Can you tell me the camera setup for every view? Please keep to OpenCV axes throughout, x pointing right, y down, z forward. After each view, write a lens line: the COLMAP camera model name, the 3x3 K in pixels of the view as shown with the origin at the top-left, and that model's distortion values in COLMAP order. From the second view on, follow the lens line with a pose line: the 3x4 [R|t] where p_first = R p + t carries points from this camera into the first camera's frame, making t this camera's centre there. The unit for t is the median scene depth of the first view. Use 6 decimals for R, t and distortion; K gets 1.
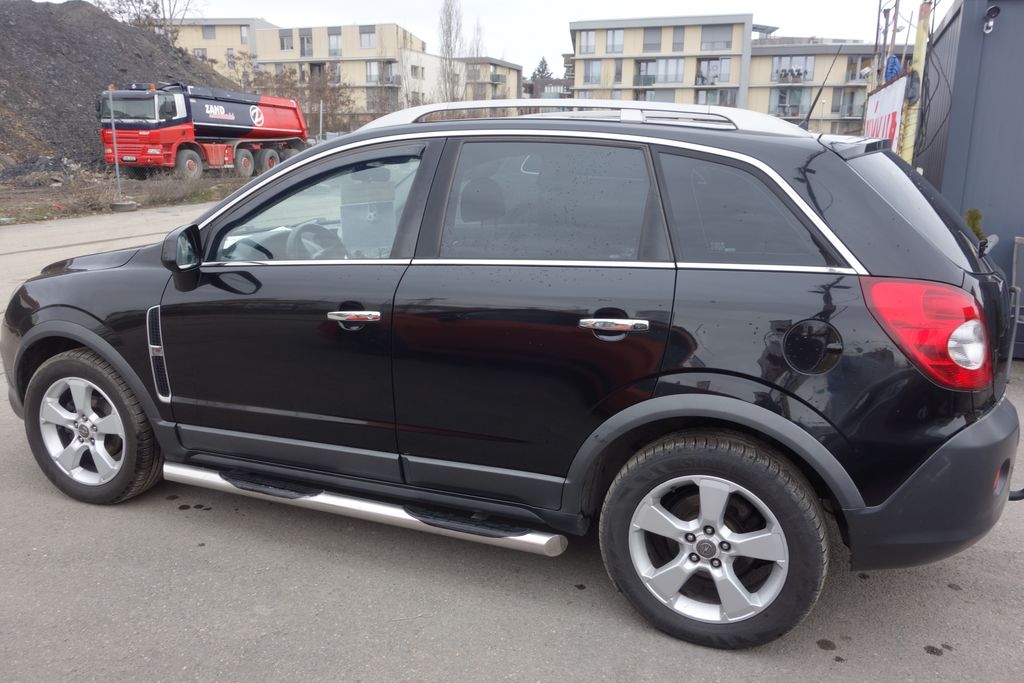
lens RADIAL K [[819.9, 0, 512.0], [0, 819.9, 341.5], [0, 0, 1]] dist [-0.003970, 0.005051]
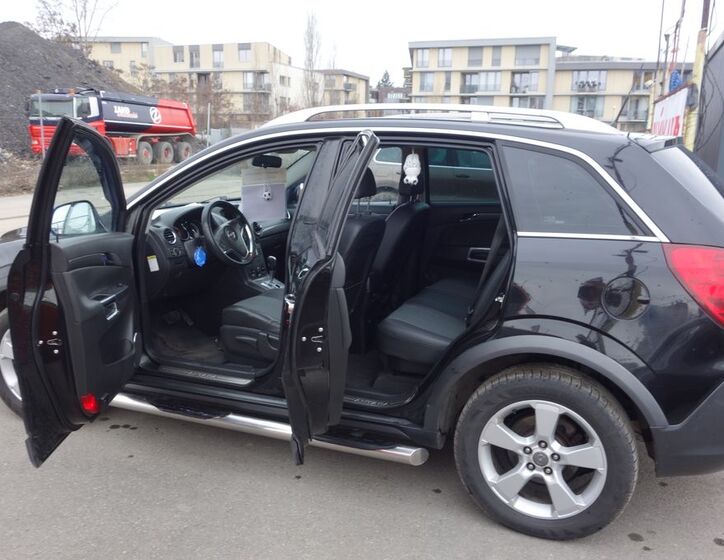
lens RADIAL K [[672.0, 0, 362.0], [0, 672.0, 280.0], [0, 0, 1]] dist [-0.006050, 0.003473]
pose [[0.999969, 0.006720, 0.004006, -0.006201], [-0.006595, 0.999517, -0.030369, 0.001657], [-0.004208, 0.030341, 0.999531, -0.005253]]
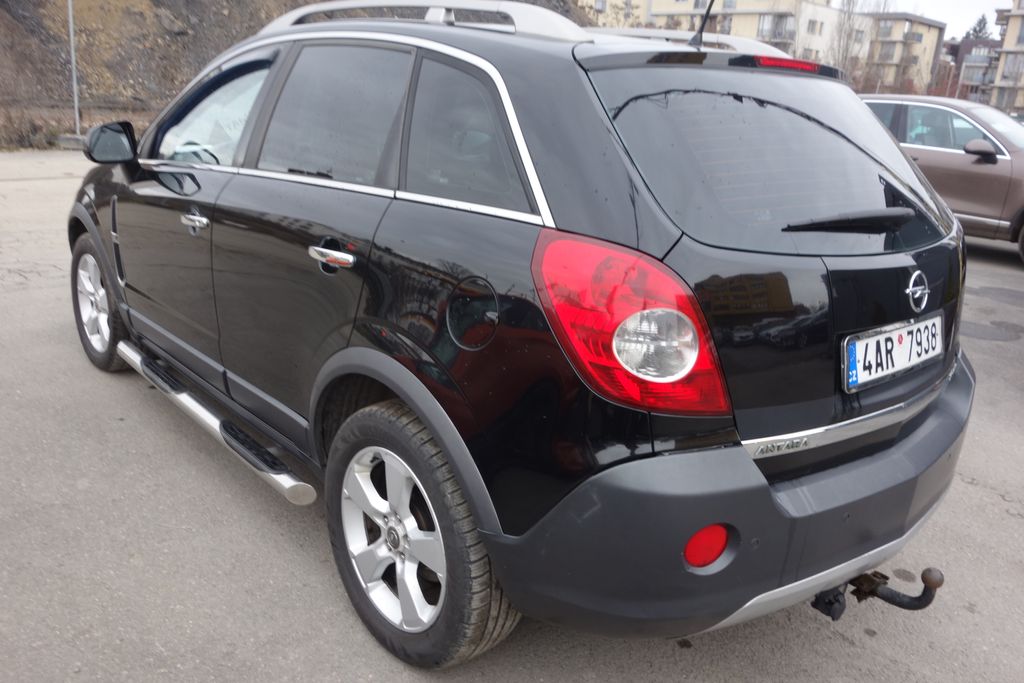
lens RADIAL K [[819.9, 0, 512.0], [0, 819.9, 341.5], [0, 0, 1]] dist [-0.003970, 0.005051]
pose [[0.895214, 0.177369, -0.408817, 0.095062], [-0.157186, 0.984095, 0.082759, -0.004785], [0.416994, -0.009826, 0.908856, 0.042369]]
